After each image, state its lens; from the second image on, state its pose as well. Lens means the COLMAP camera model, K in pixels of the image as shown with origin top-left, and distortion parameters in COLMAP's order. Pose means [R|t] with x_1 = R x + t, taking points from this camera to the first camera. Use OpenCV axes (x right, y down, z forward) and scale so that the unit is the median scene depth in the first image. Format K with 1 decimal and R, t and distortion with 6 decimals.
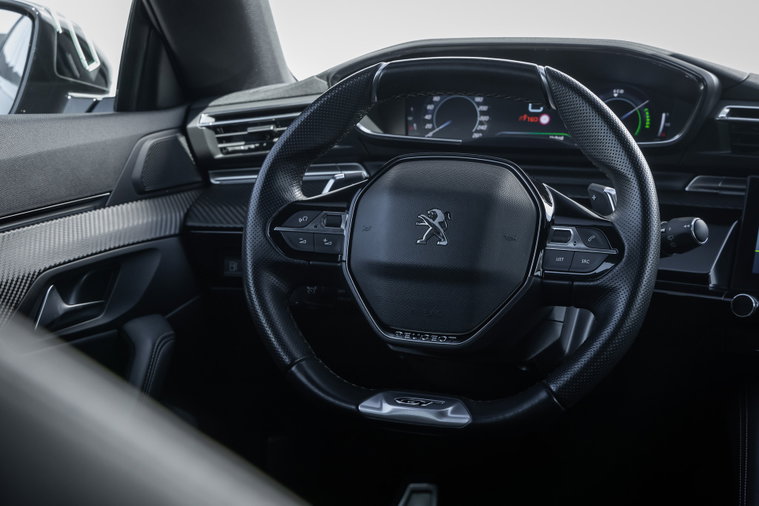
lens RADIAL K [[1320.9, 0, 386.4], [0, 1320.9, 251.1], [0, 0, 1]] dist [0.009697, 0.000000]
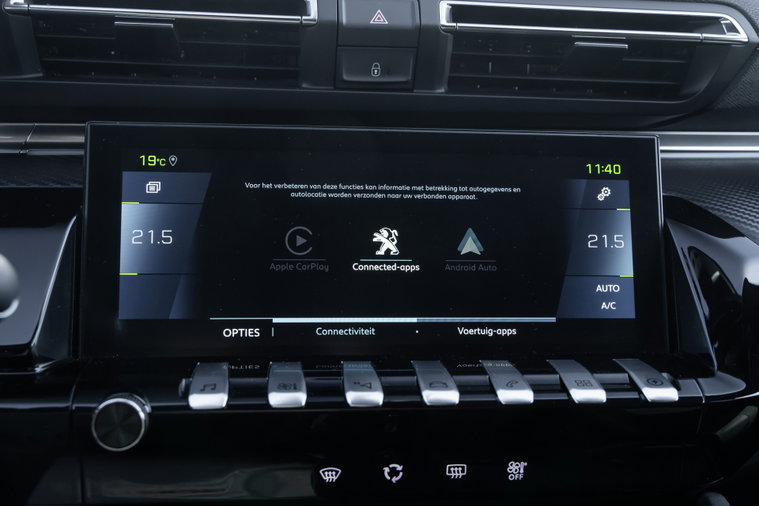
lens RADIAL K [[922.2, 0, 383.3], [0, 922.2, 261.4], [0, 0, 1]] dist [-0.002762, 0.000000]
pose [[0.815544, -0.139140, 0.561719, 0.176194], [0.069214, 0.987150, 0.144032, -0.051711], [-0.574542, -0.078585, 0.814694, 0.703134]]
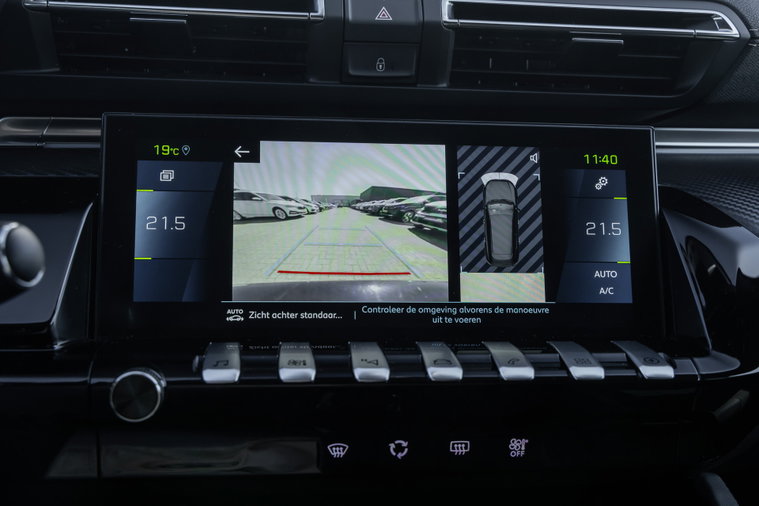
lens RADIAL K [[922.2, 0, 377.7], [0, 922.2, 256.8], [0, 0, 1]] dist [-0.002762, 0.000000]
pose [[0.817556, -0.126190, 0.561853, 0.164252], [0.069915, 0.990228, 0.120666, -0.040491], [-0.571589, -0.059369, 0.818389, 0.693026]]
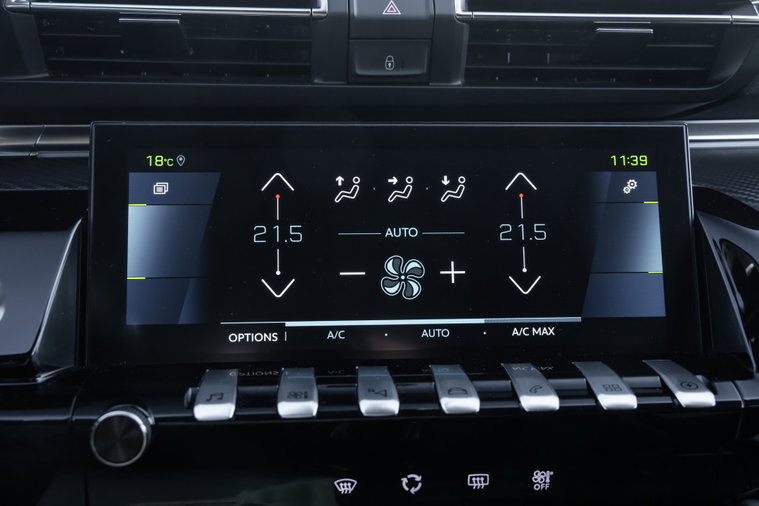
lens RADIAL K [[879.2, 0, 381.6], [0, 879.2, 253.6], [0, 0, 1]] dist [0.024641, 0.000000]
pose [[0.833529, -0.150633, 0.531543, 0.199291], [0.089779, 0.986255, 0.138708, -0.048779], [-0.545131, -0.067895, 0.835597, 0.725825]]
